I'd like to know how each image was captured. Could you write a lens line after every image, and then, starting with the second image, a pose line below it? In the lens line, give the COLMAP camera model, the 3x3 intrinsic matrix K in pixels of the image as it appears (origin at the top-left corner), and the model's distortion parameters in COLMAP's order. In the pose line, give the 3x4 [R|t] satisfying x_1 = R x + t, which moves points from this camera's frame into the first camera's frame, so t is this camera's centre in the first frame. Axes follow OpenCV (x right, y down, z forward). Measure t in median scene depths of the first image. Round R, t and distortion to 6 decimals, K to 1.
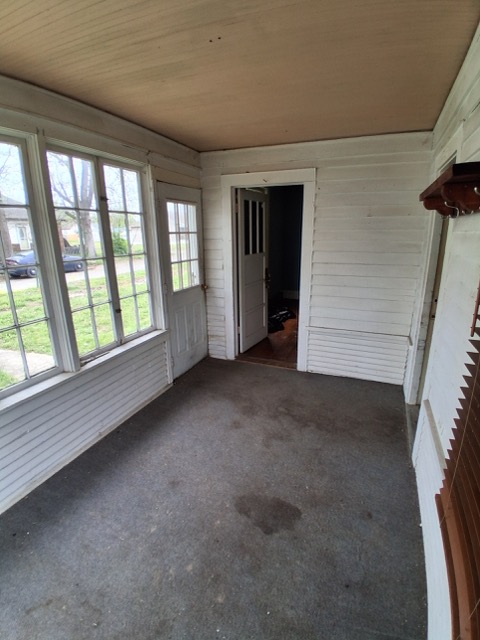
lens RADIAL K [[320.2, 0, 241.7], [0, 320.2, 321.9], [0, 0, 1]] dist [0.000061, -0.039809]
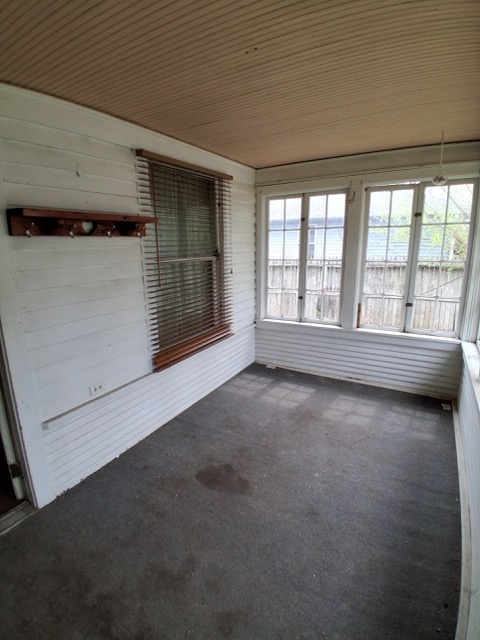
lens RADIAL K [[320.2, 0, 241.7], [0, 320.2, 321.9], [0, 0, 1]] dist [0.000061, -0.039809]
pose [[-0.989610, -0.007830, 0.143565, -0.137107], [0.062351, 0.876367, 0.477592, -0.423326], [-0.129555, 0.481581, -0.866773, 1.559076]]
